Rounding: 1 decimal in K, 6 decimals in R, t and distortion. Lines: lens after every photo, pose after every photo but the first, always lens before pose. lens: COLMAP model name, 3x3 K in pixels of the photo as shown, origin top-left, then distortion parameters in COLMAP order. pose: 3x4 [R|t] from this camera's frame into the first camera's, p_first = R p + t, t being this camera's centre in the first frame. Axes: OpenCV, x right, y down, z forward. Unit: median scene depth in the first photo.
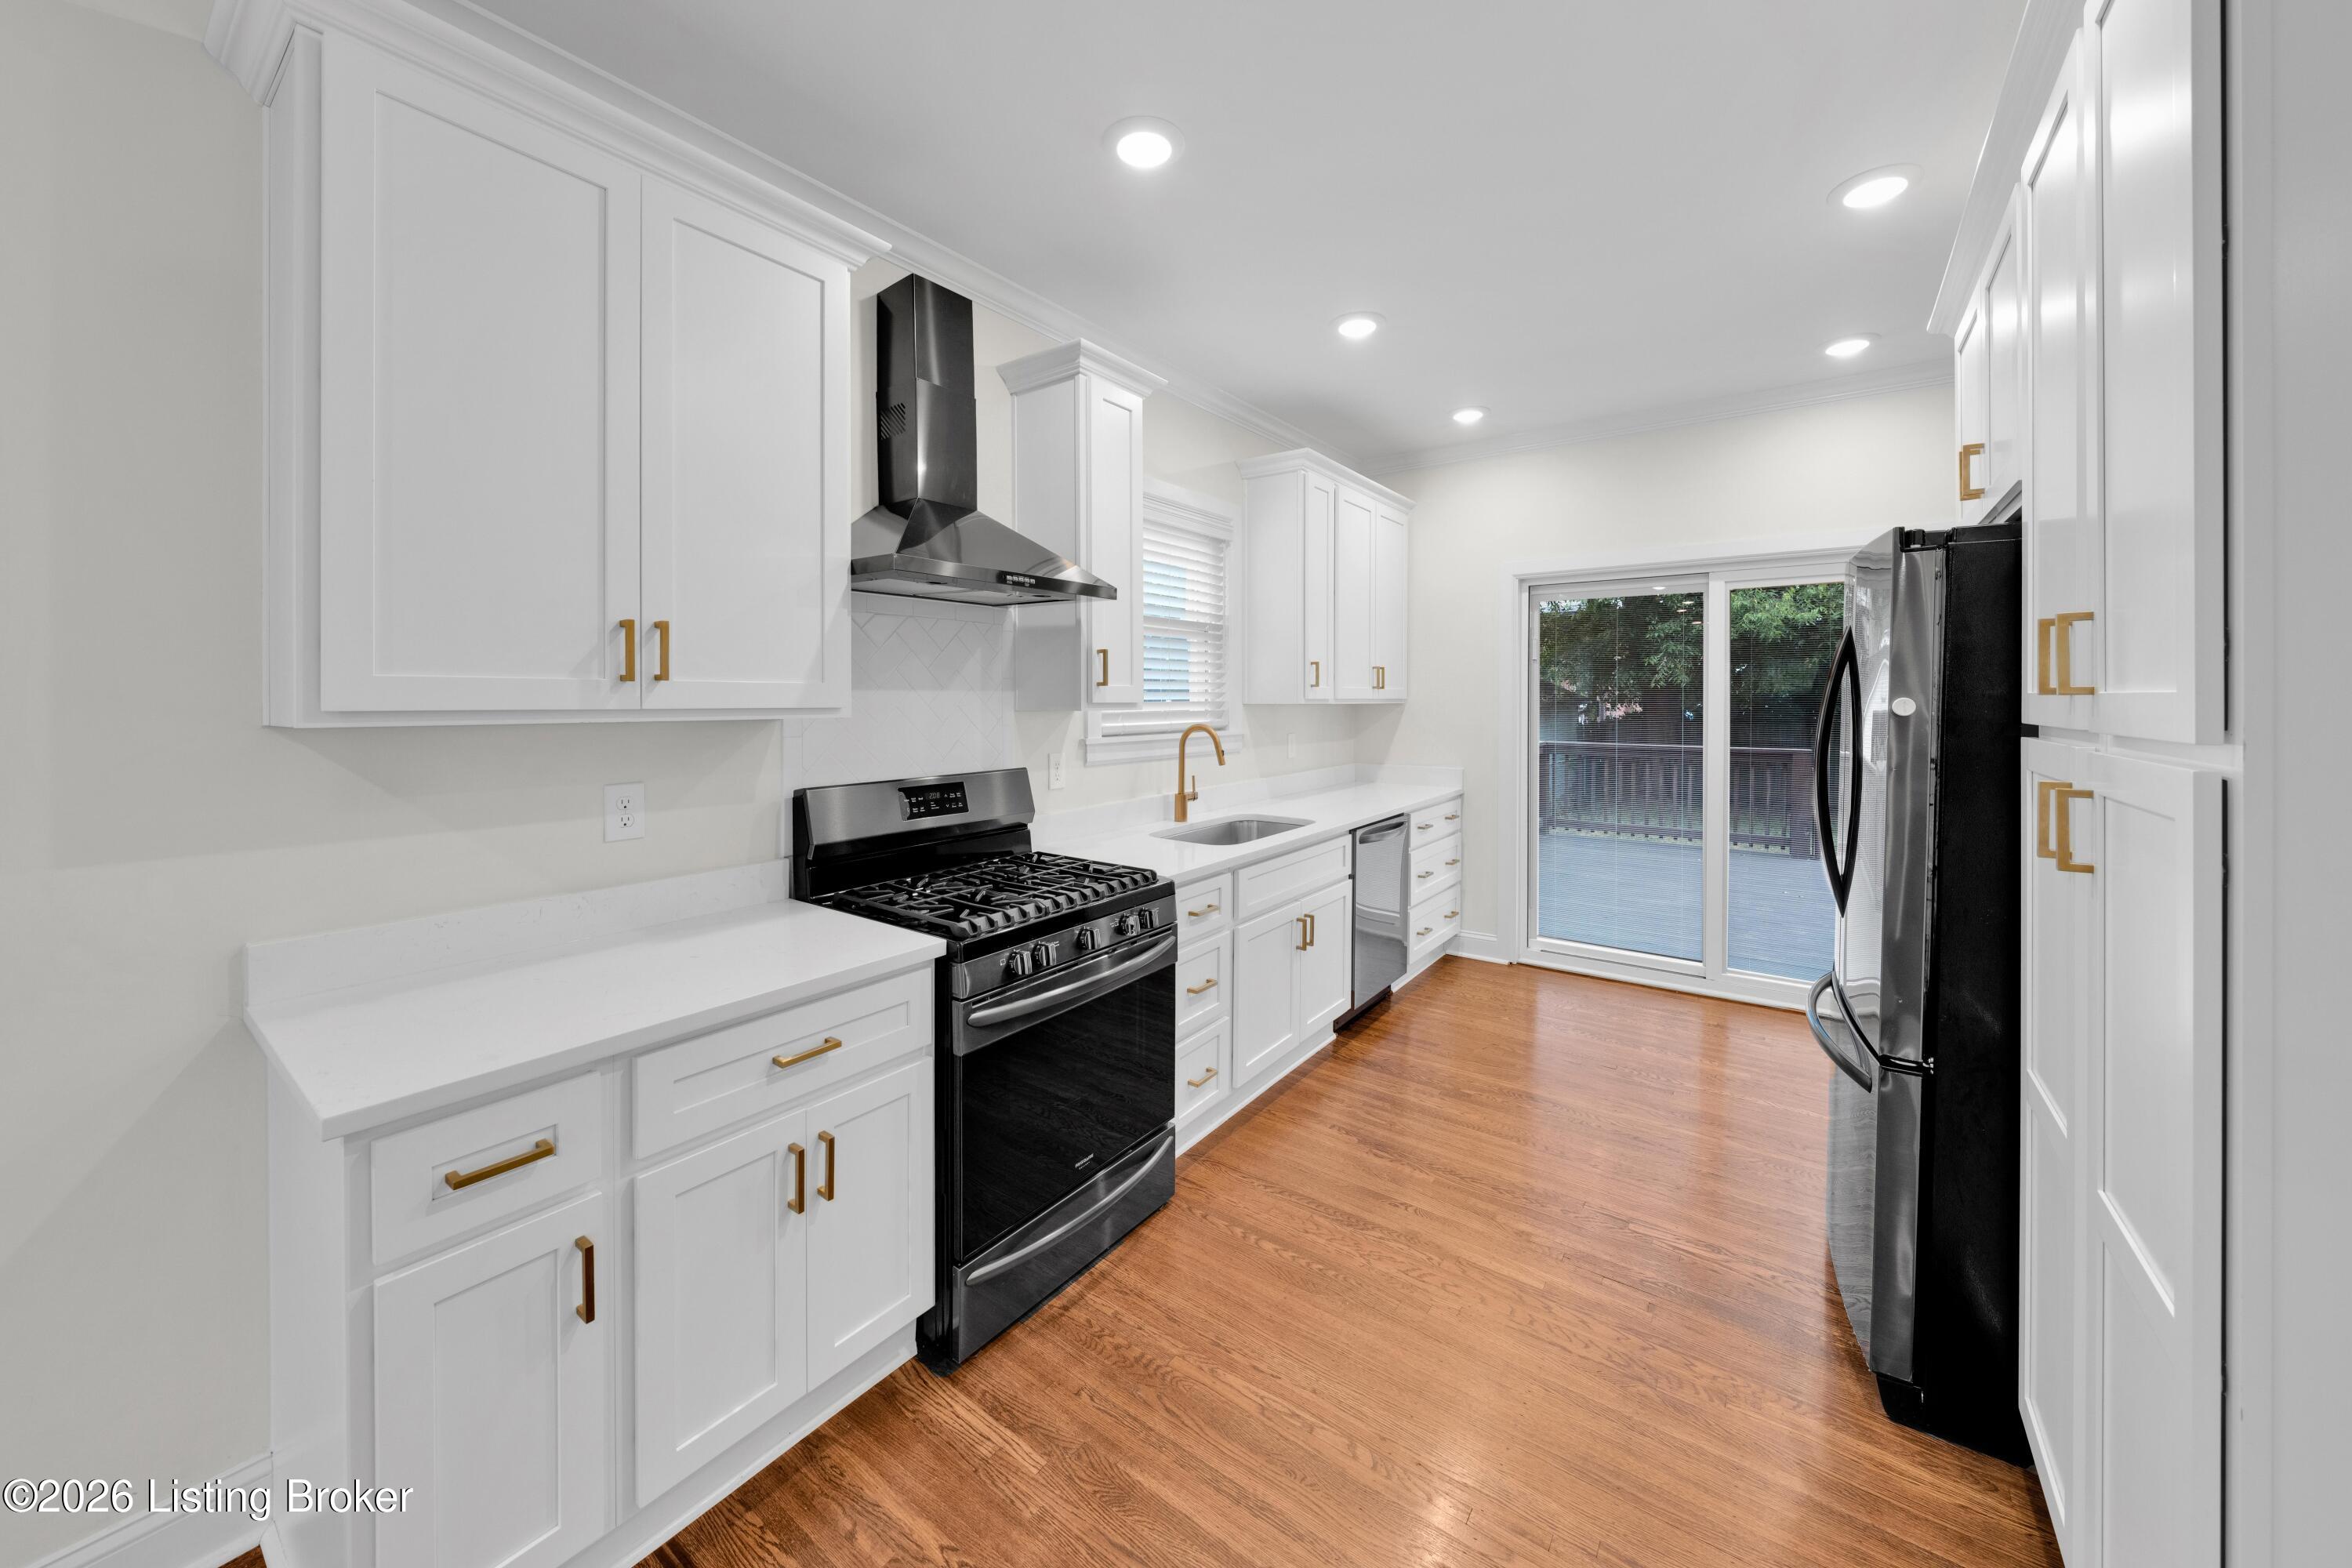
lens RADIAL K [[839.7, 0, 1147.3], [0, 839.7, 703.0], [0, 0, 1]] dist [-0.008847, 0.000355]
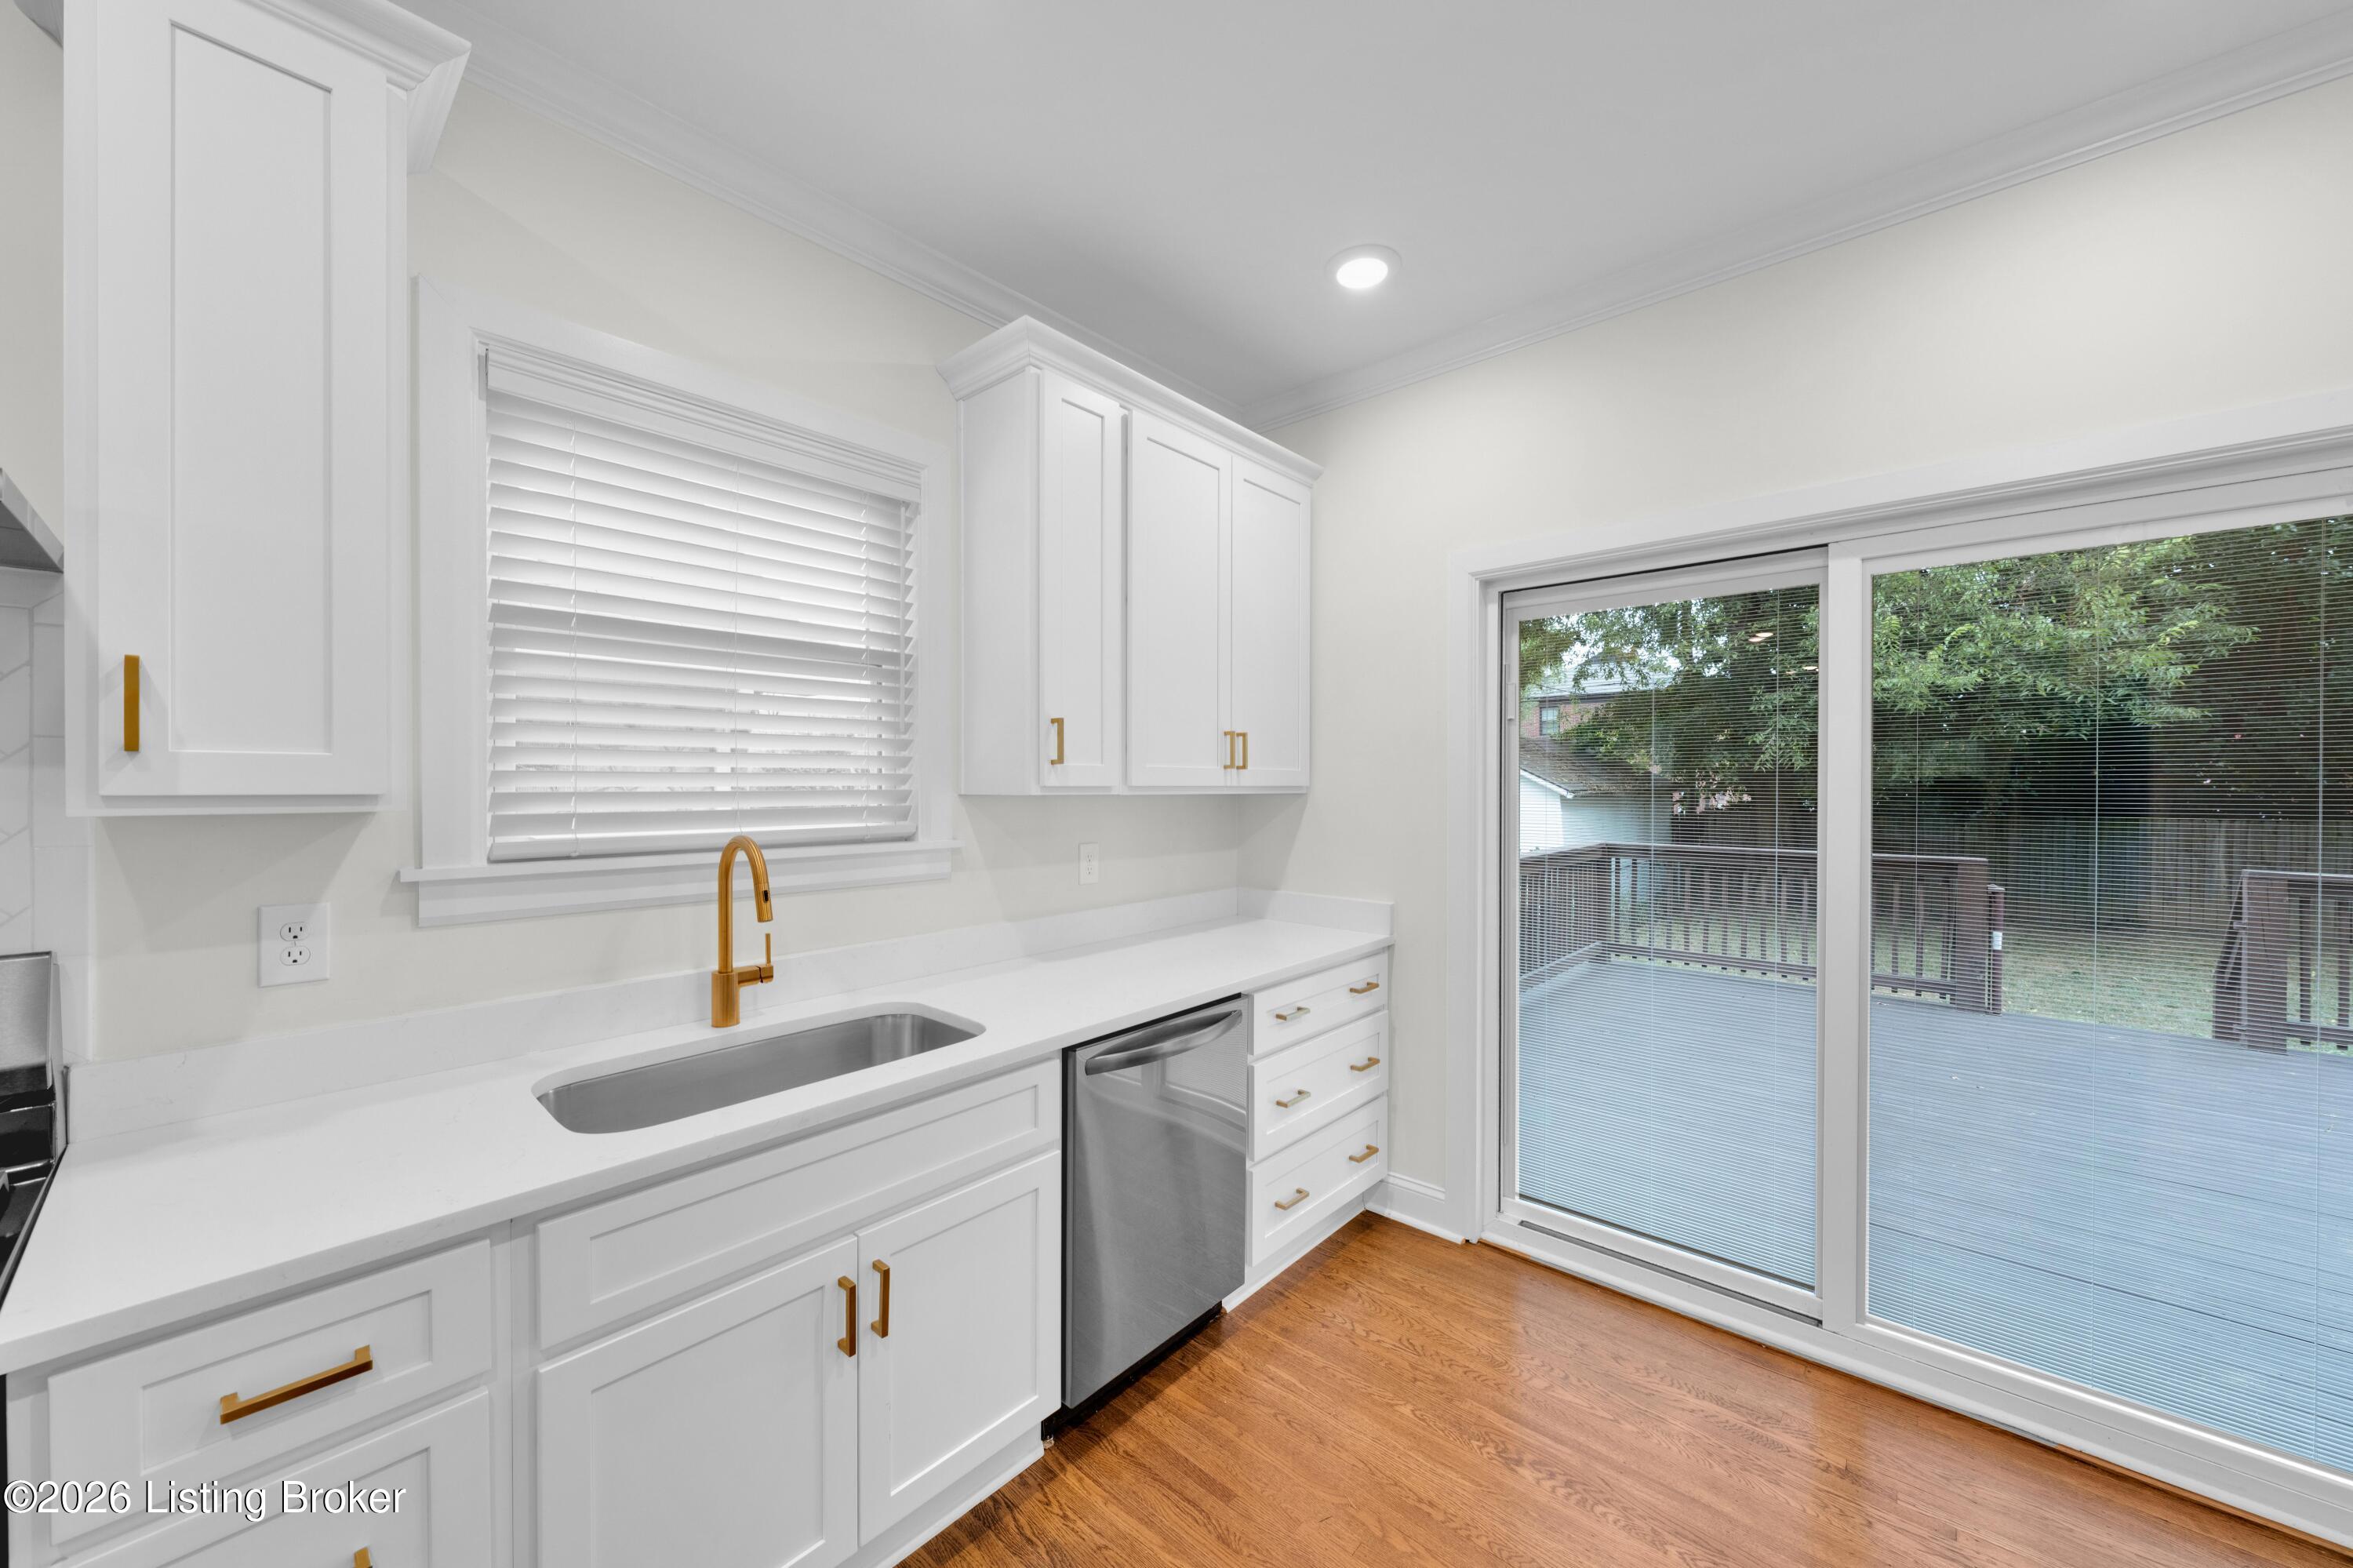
lens RADIAL K [[840.1, 0, 1159.7], [0, 840.1, 783.1], [0, 0, 1]] dist [-0.008847, 0.000355]
pose [[0.996285, -0.000567, -0.086121, 0.302923], [-0.000201, 0.999960, -0.008914, -0.001477], [0.086122, 0.008898, 0.996245, 0.447925]]
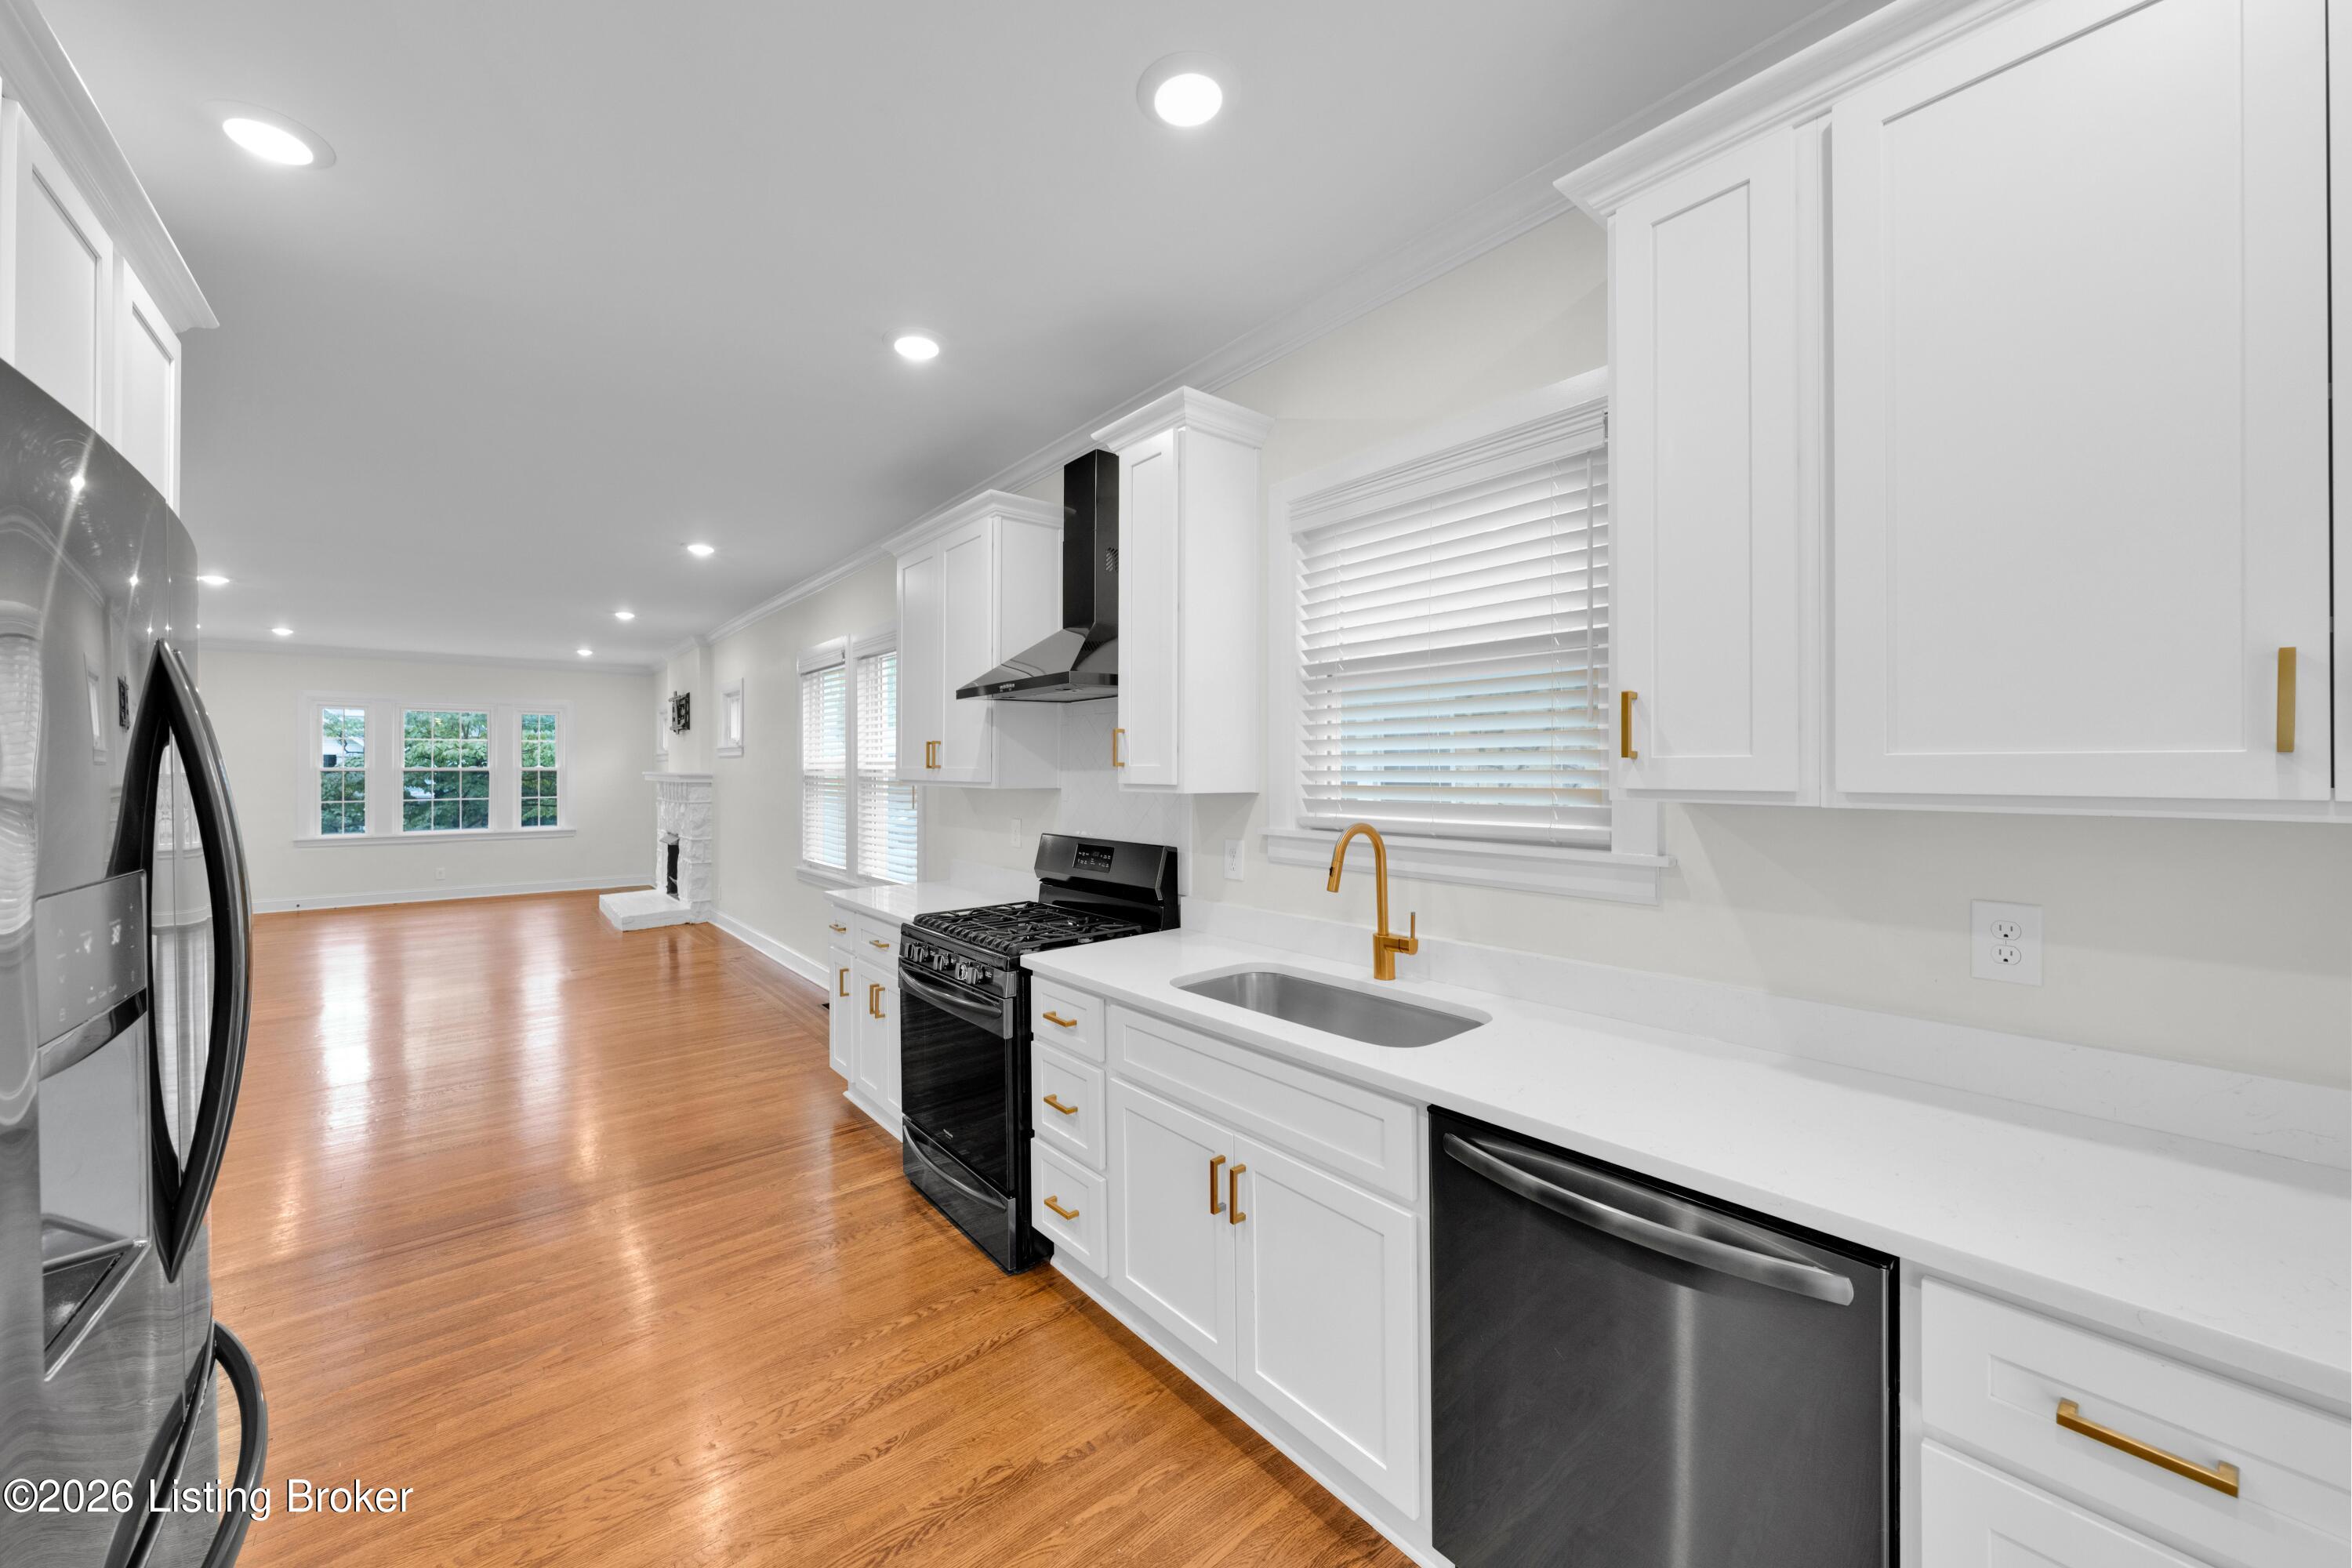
lens RADIAL K [[839.7, 0, 1125.4], [0, 839.7, 767.1], [0, 0, 1]] dist [-0.008847, 0.000355]
pose [[-0.235255, -0.010494, -0.971877, 0.600757], [-0.016434, 0.999842, -0.006818, -0.006747], [0.971795, 0.014368, -0.235390, 0.835178]]
